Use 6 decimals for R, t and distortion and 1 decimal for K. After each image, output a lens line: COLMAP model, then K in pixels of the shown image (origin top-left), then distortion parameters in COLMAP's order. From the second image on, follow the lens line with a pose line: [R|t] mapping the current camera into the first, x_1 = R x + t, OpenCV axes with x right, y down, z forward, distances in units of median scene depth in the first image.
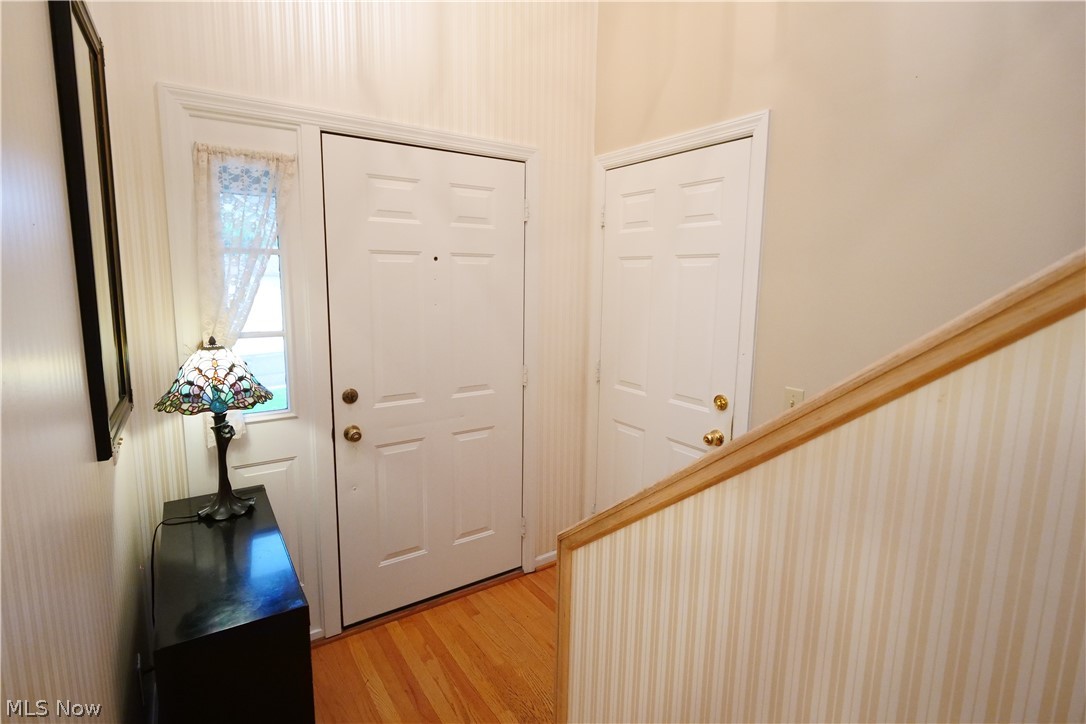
lens RADIAL K [[524.4, 0, 523.2], [0, 524.4, 351.3], [0, 0, 1]] dist [-0.004449, -0.000464]
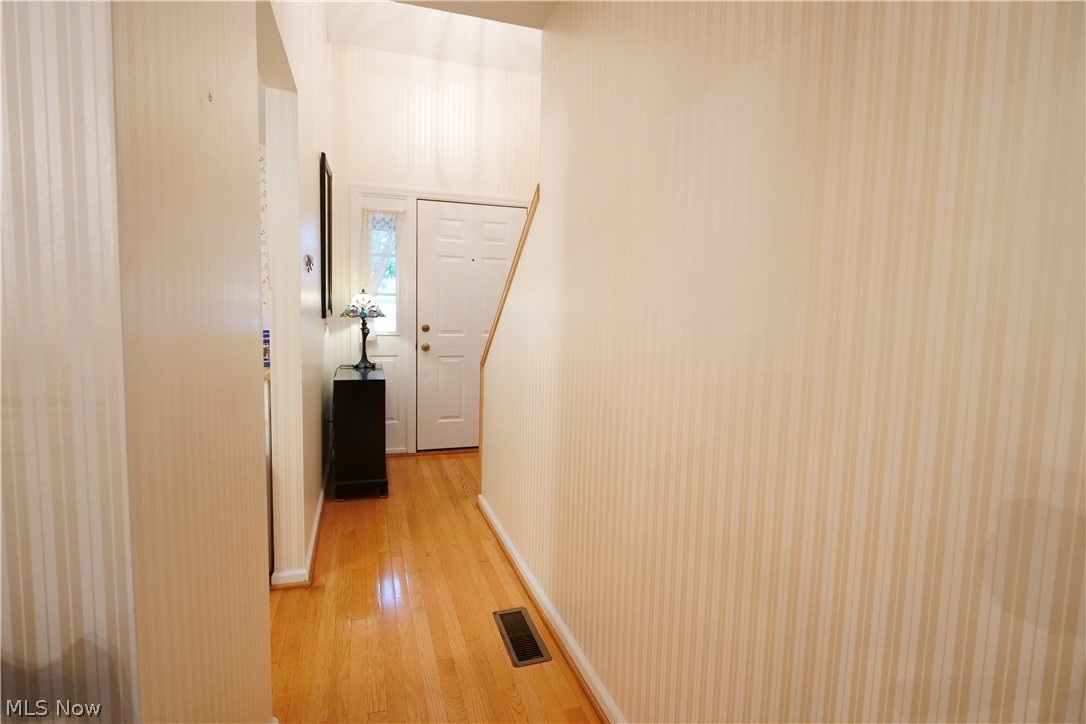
lens RADIAL K [[529.1, 0, 534.9], [0, 529.1, 353.4], [0, 0, 1]] dist [-0.011251, -0.001168]
pose [[0.965159, 0.030411, -0.259889, 0.672774], [-0.047064, 0.997201, -0.058095, 0.315471], [0.257395, 0.068303, 0.963889, -0.927497]]
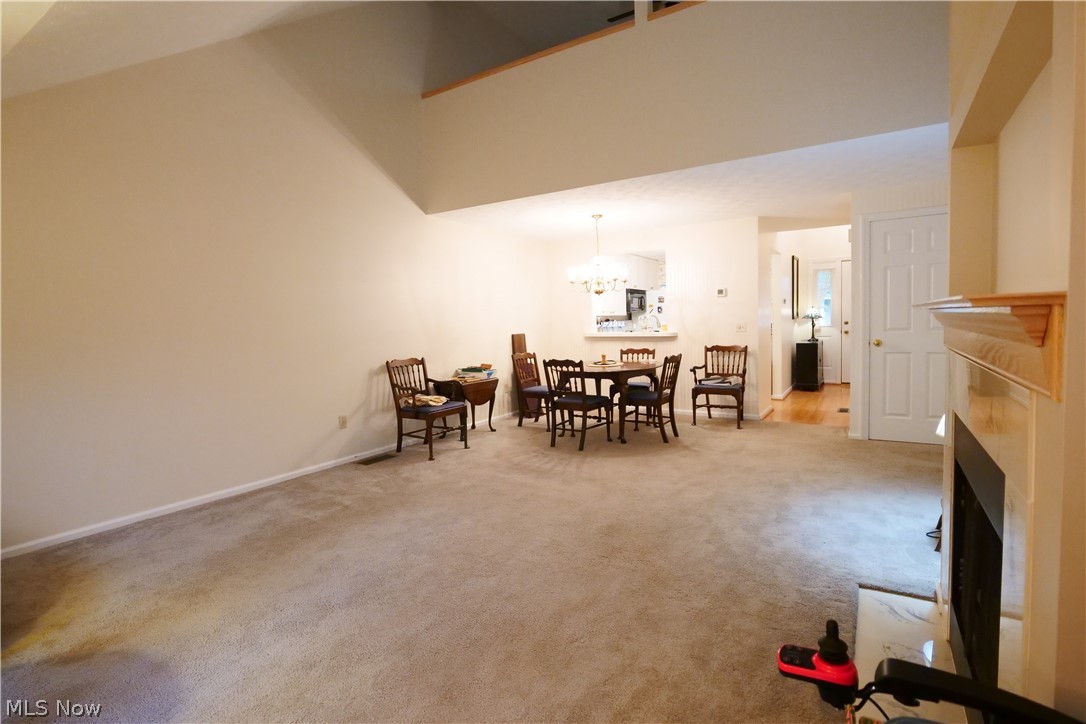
lens RADIAL K [[533.3, 0, 529.8], [0, 533.3, 353.9], [0, 0, 1]] dist [-0.017110, -0.000042]
pose [[0.403116, 0.031214, -0.914617, 2.784633], [-0.093062, 0.995635, -0.007039, 0.664063], [0.910405, 0.087954, 0.404261, -3.273259]]
